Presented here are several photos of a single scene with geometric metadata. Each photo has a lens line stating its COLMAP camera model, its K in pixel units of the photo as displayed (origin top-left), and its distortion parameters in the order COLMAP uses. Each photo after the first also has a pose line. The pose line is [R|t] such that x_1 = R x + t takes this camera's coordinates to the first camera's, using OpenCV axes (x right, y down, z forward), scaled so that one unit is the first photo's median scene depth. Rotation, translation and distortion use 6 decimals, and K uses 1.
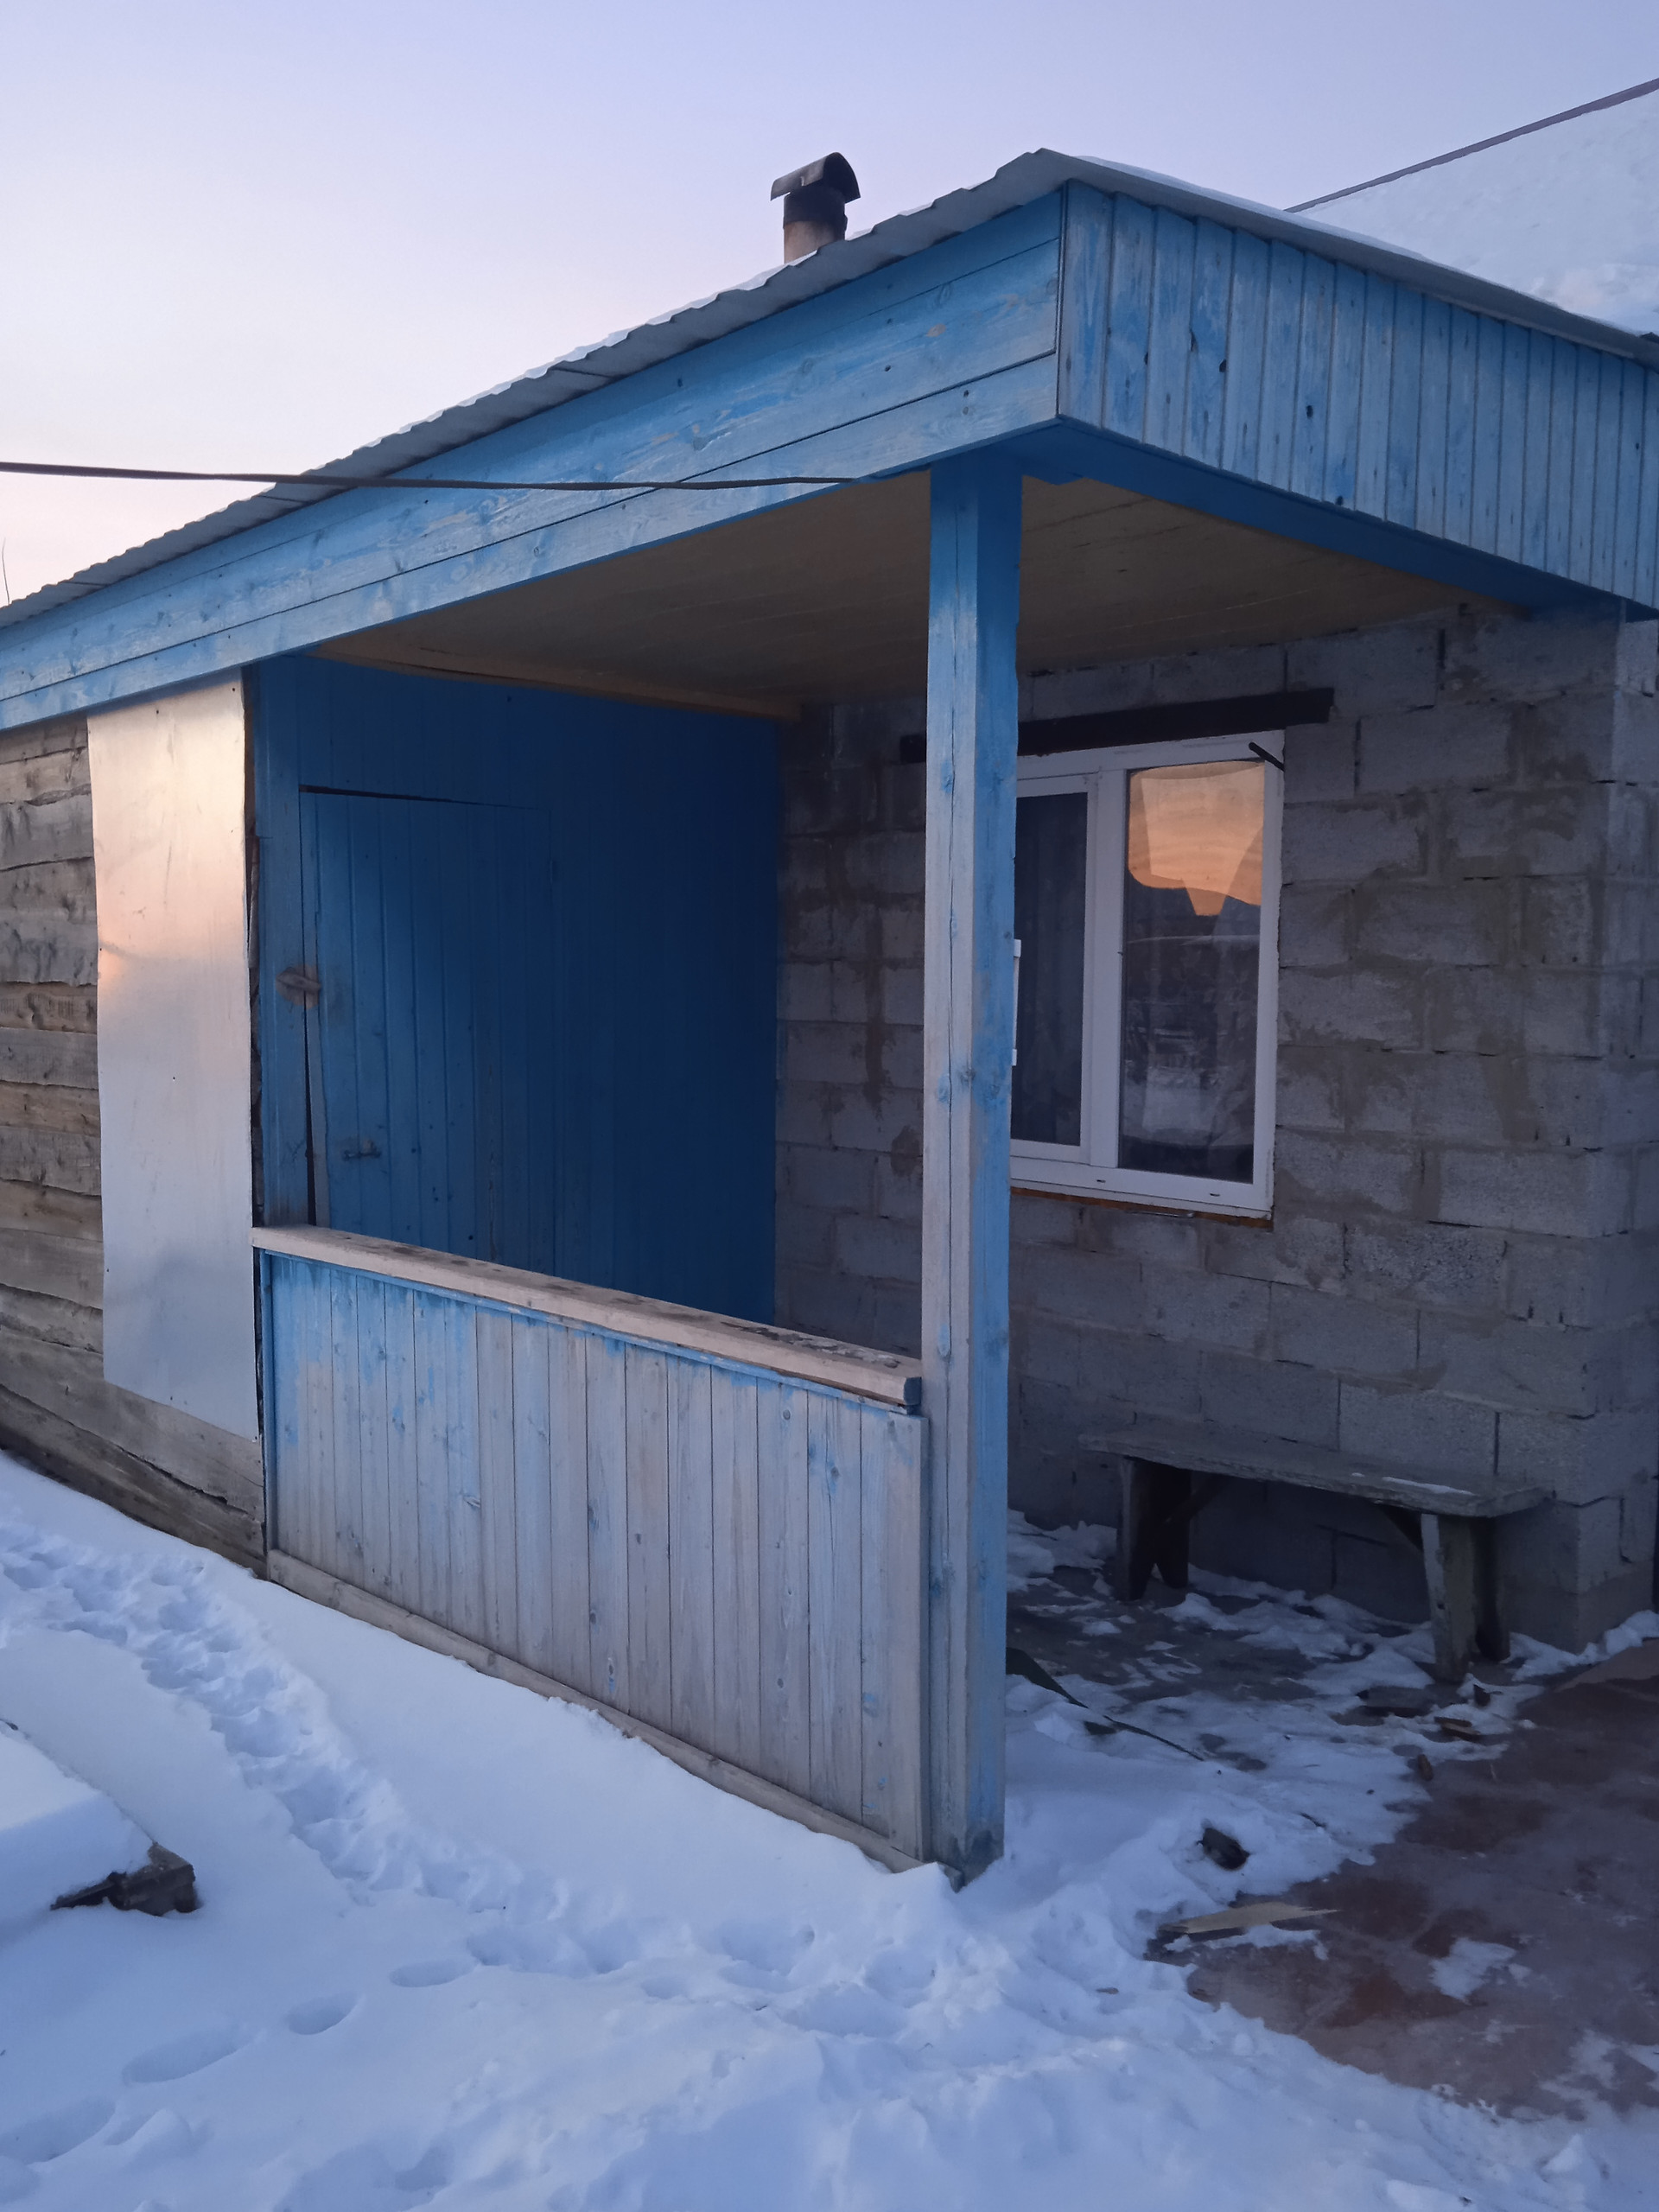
lens RADIAL K [[1814.6, 0, 785.3], [0, 1814.6, 1086.5], [0, 0, 1]] dist [0.017431, -0.009141]
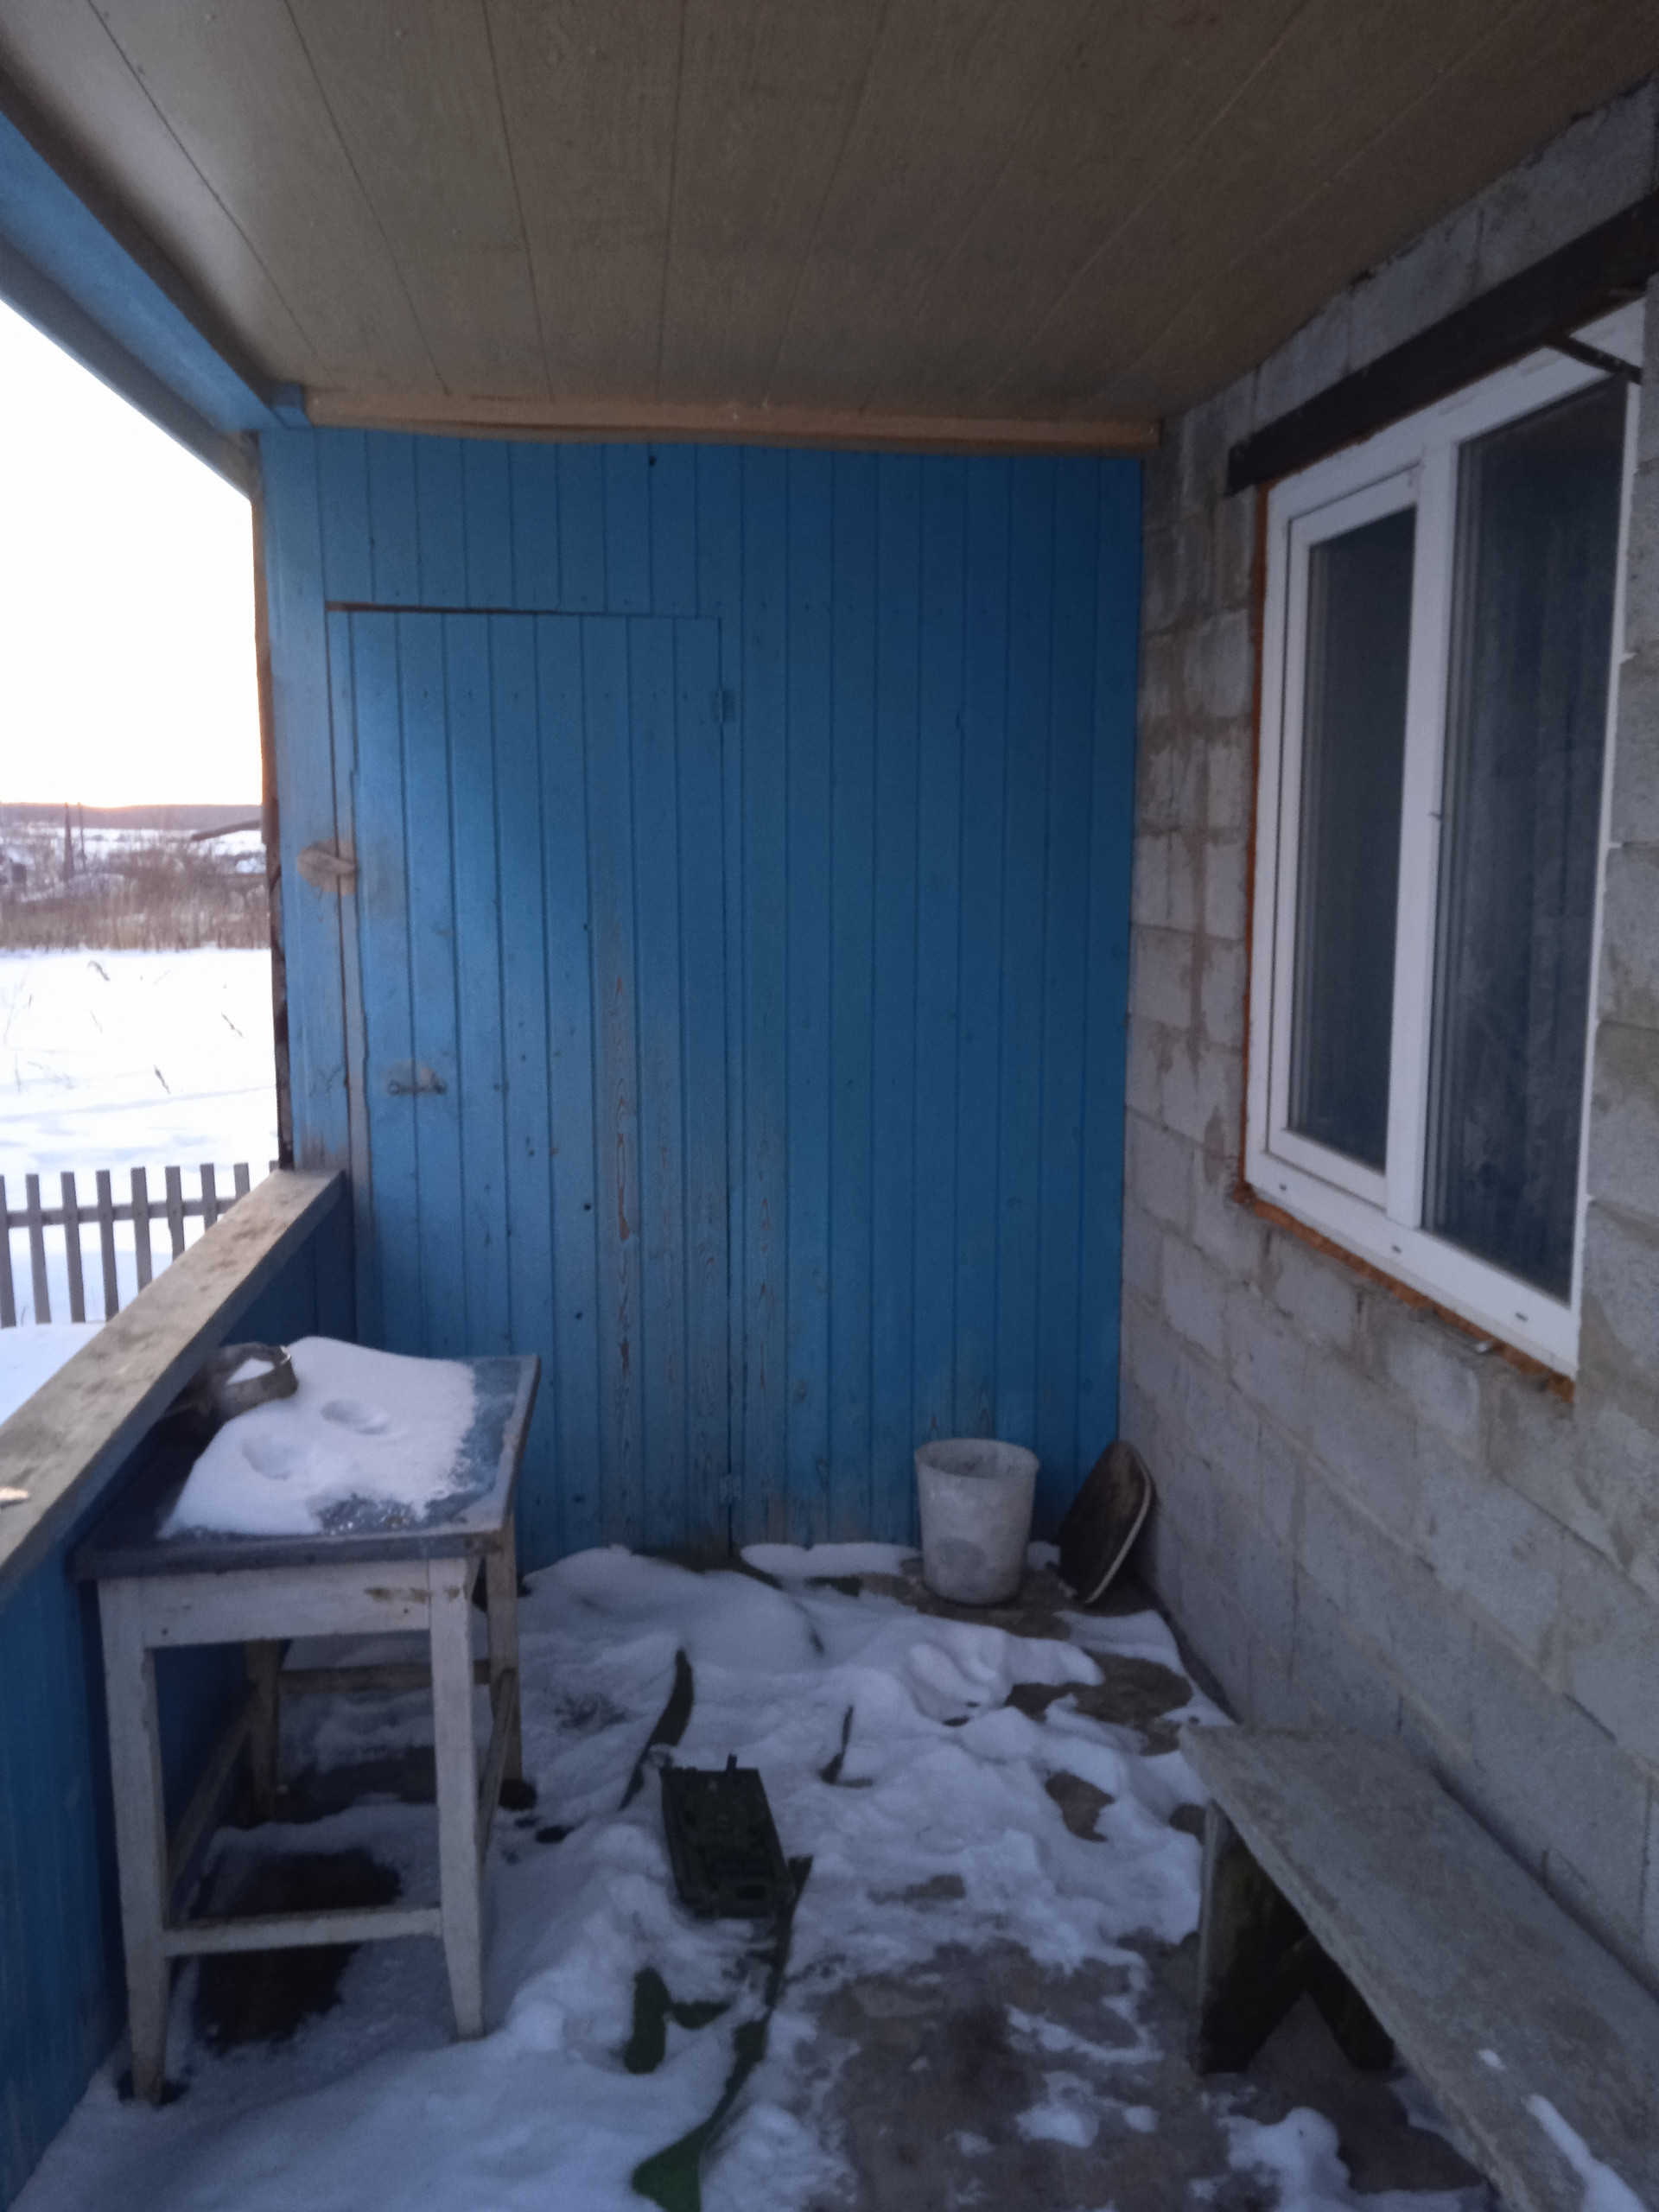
lens RADIAL K [[1814.6, 0, 785.3], [0, 1814.6, 1086.5], [0, 0, 1]] dist [0.017431, -0.009141]
pose [[0.805421, 0.078762, -0.587447, 0.353322], [-0.038544, 0.995994, 0.080692, -0.032287], [0.591449, -0.042348, 0.805229, 0.490731]]
